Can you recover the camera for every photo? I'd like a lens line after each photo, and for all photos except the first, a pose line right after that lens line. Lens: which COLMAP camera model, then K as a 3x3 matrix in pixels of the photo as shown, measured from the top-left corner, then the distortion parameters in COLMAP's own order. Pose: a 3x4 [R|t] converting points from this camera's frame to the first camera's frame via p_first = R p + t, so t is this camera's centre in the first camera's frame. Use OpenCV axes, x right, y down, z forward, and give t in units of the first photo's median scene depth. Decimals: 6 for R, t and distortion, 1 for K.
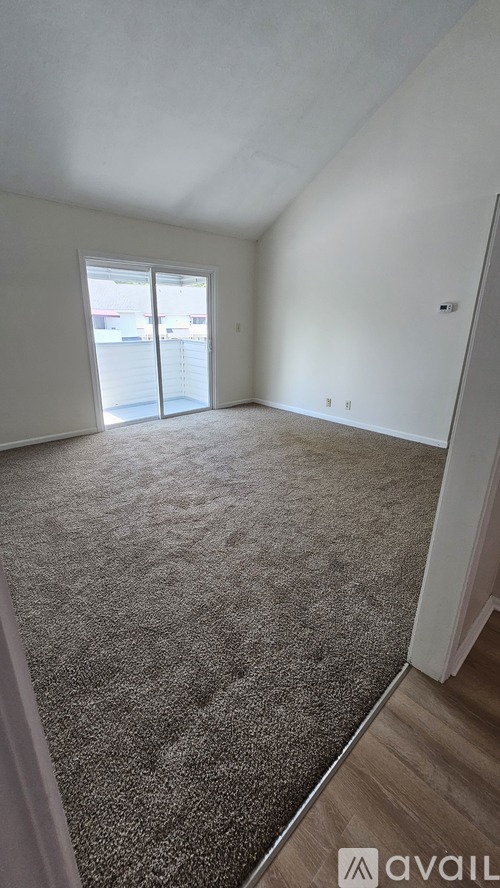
lens RADIAL K [[366.9, 0, 250.0], [0, 366.9, 444.0], [0, 0, 1]] dist [0.025111, -0.000035]
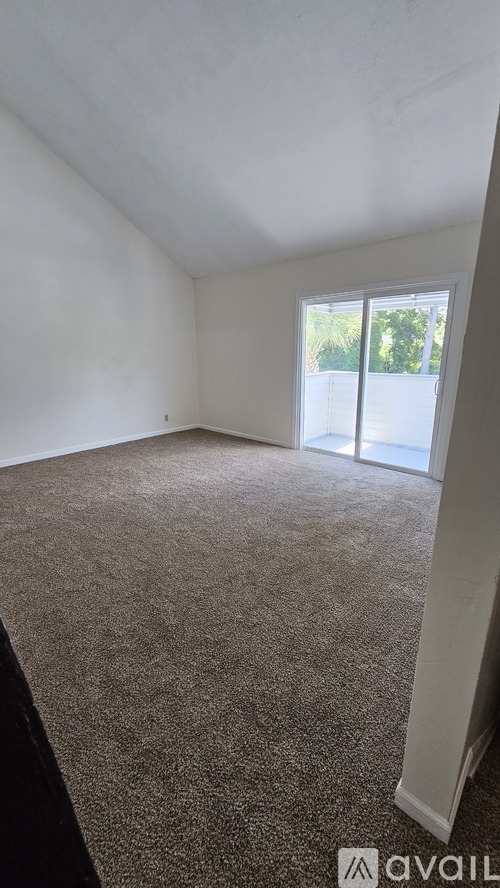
lens RADIAL K [[366.9, 0, 250.0], [0, 366.9, 444.0], [0, 0, 1]] dist [0.025111, -0.000035]
pose [[0.091207, 0.241789, -0.966033, 0.609476], [-0.323434, 0.924678, 0.200901, -0.215442], [0.941845, 0.294125, 0.162540, 0.668567]]
